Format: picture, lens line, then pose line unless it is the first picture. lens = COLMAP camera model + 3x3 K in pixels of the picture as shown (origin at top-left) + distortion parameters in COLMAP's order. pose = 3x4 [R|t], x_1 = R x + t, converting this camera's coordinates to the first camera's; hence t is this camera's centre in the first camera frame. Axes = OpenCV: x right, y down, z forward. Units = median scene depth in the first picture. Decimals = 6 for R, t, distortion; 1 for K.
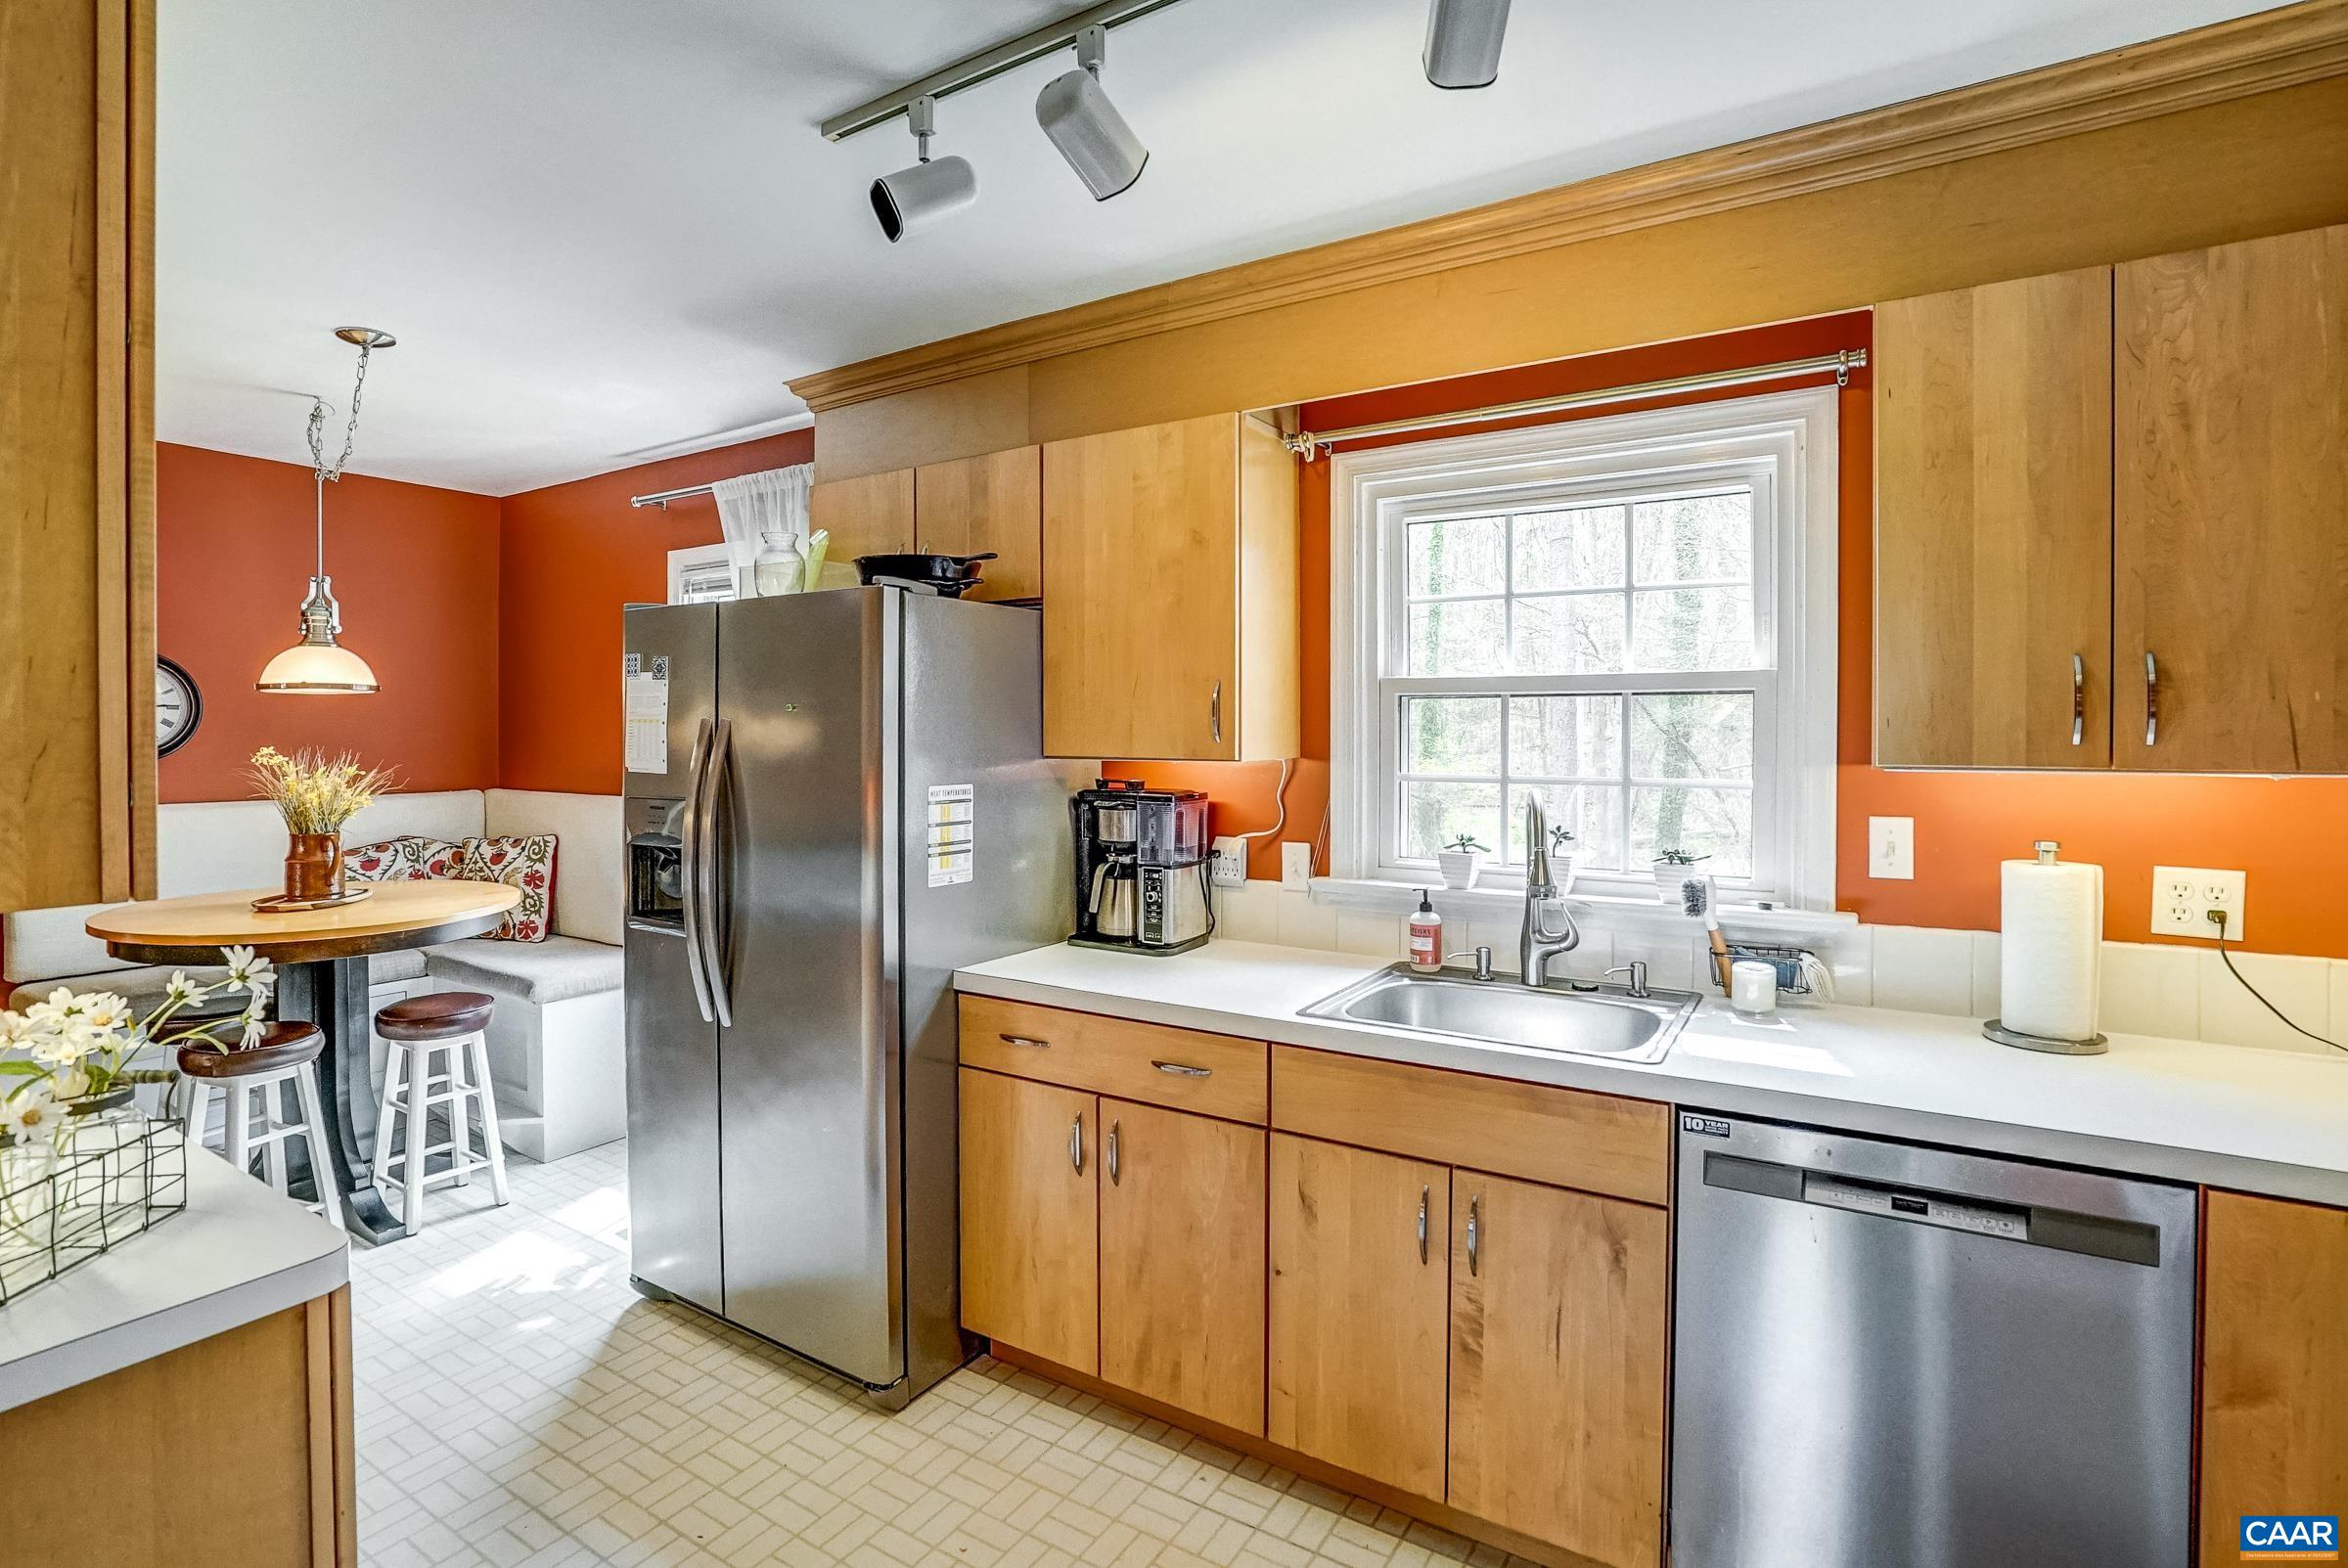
lens RADIAL K [[1135.2, 0, 1162.2], [0, 1135.2, 725.2], [0, 0, 1]] dist [-0.058530, 0.023521]
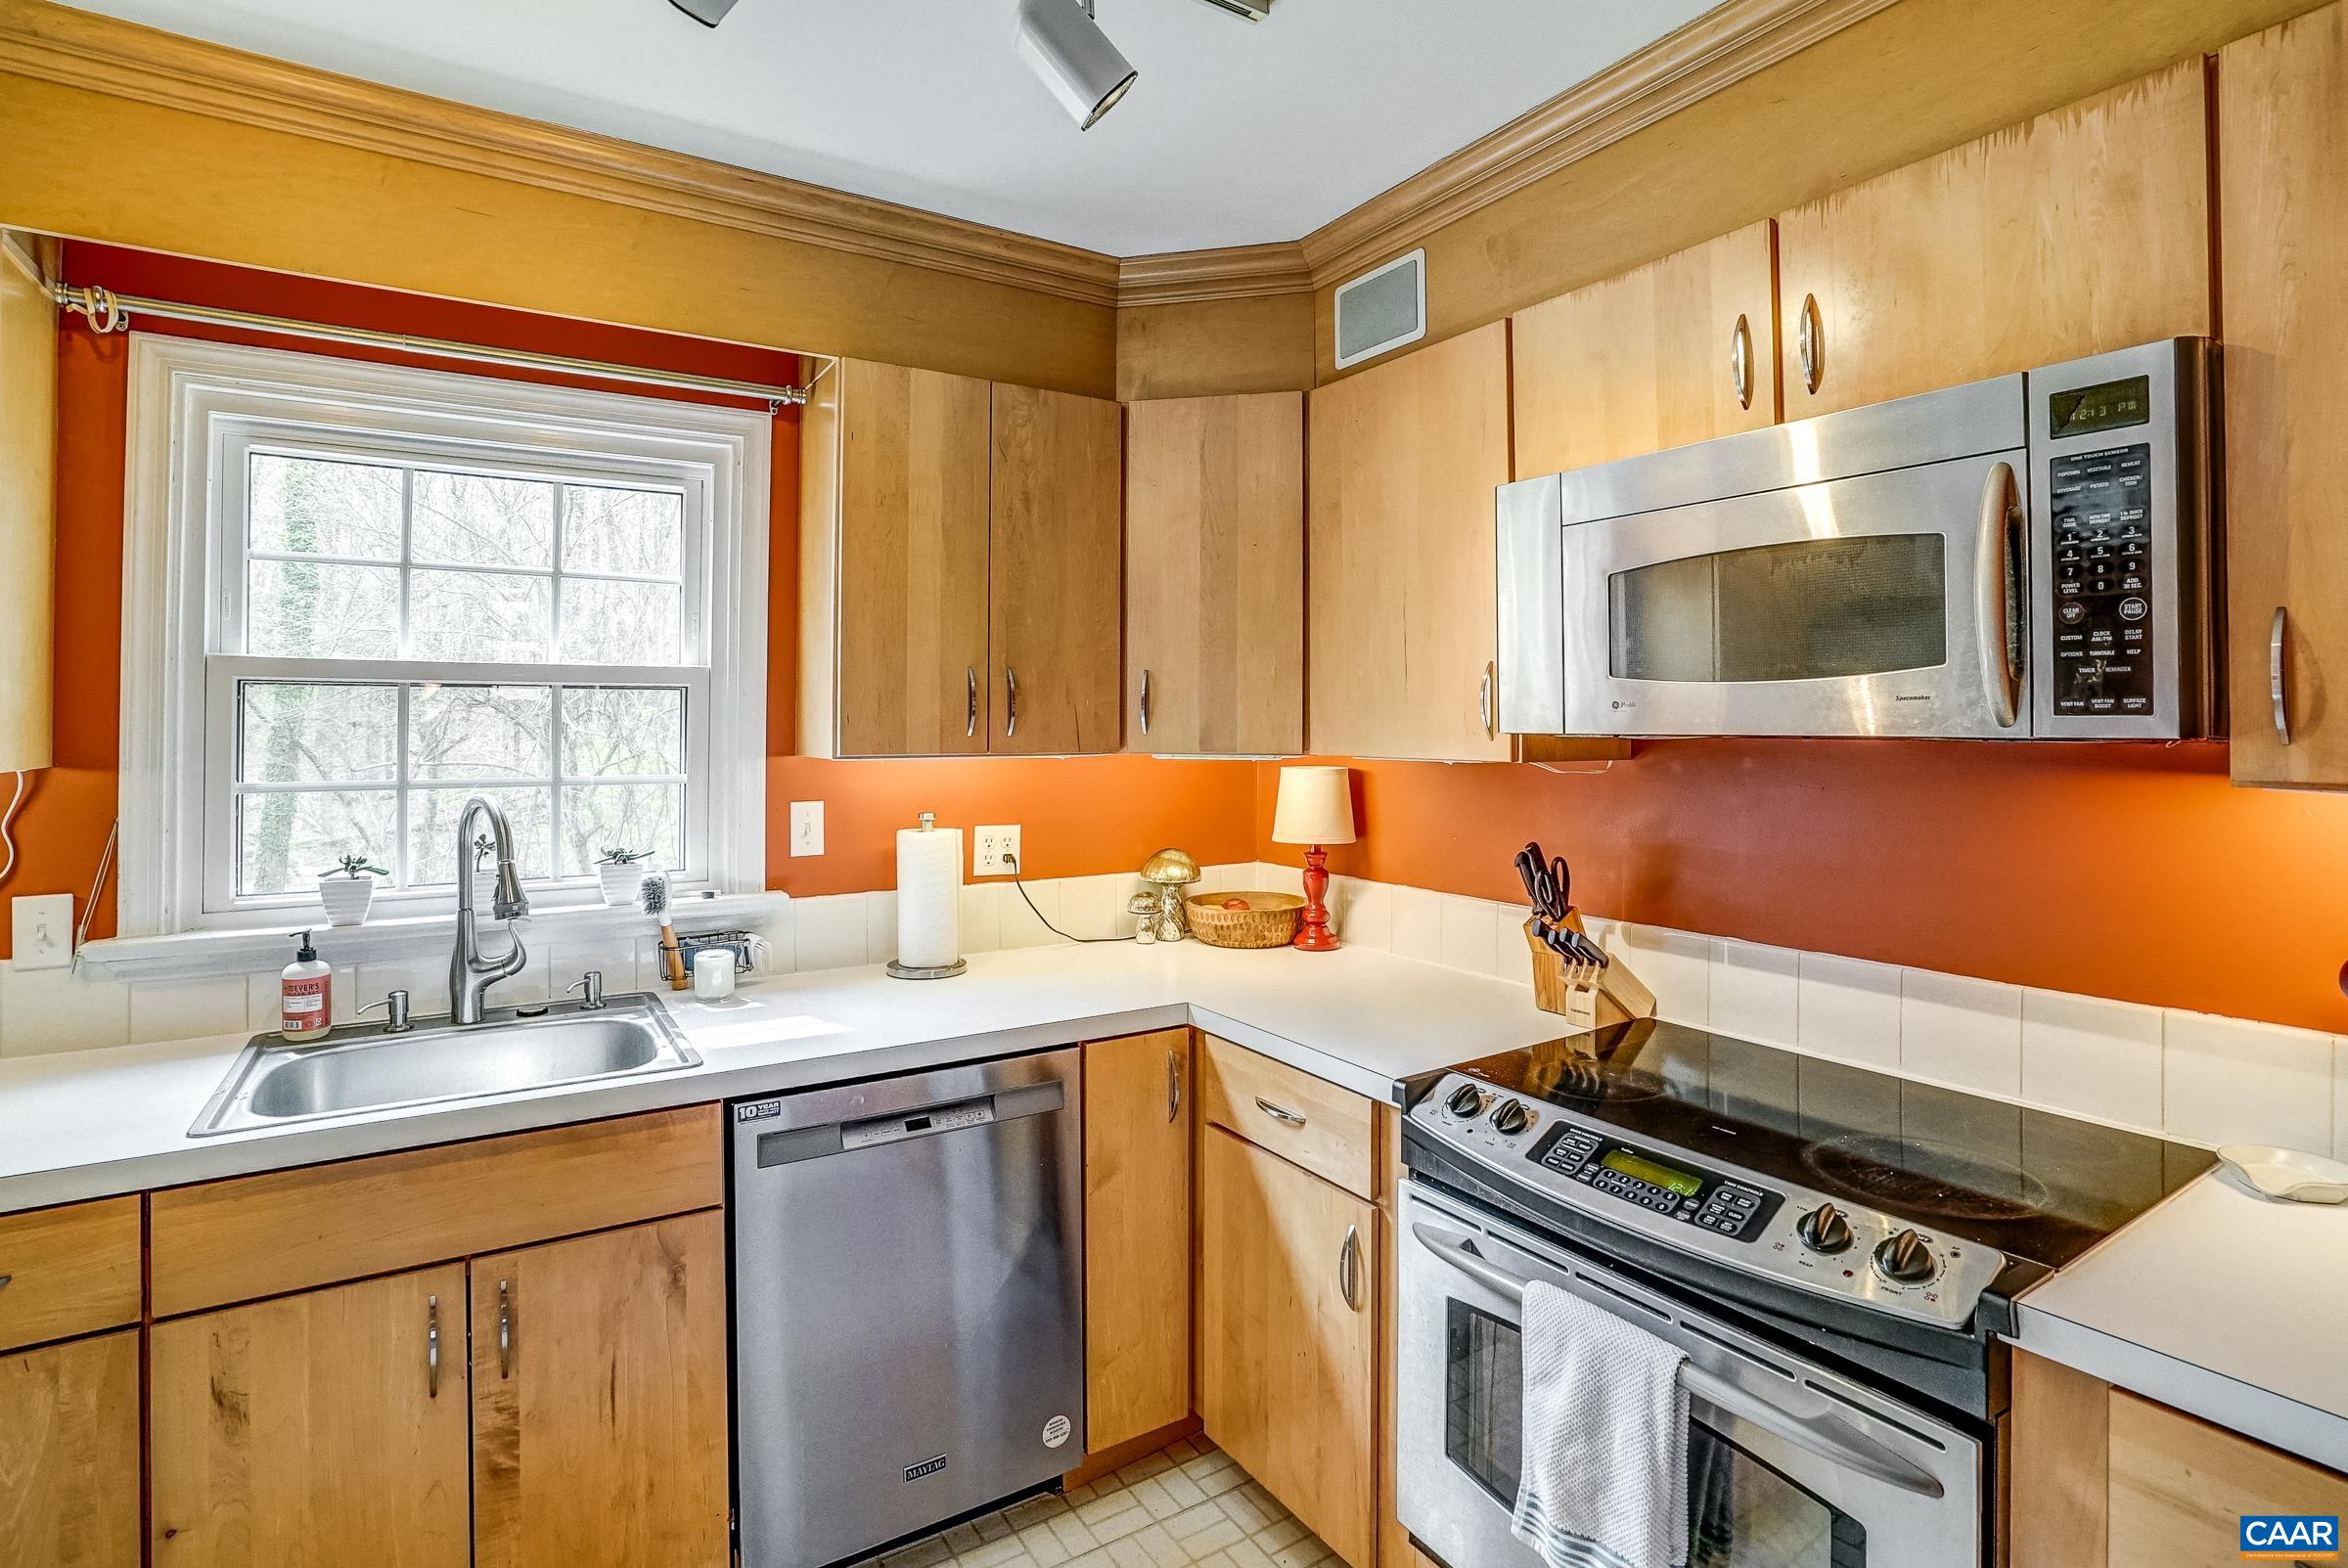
lens RADIAL K [[1140.8, 0, 1174.6], [0, 1140.8, 684.1], [0, 0, 1]] dist [-0.060938, 0.020440]
pose [[0.421245, 0.031652, 0.906394, -0.234968], [-0.002422, 0.999427, -0.033775, 0.000492], [-0.906944, 0.012033, 0.421080, 0.165217]]
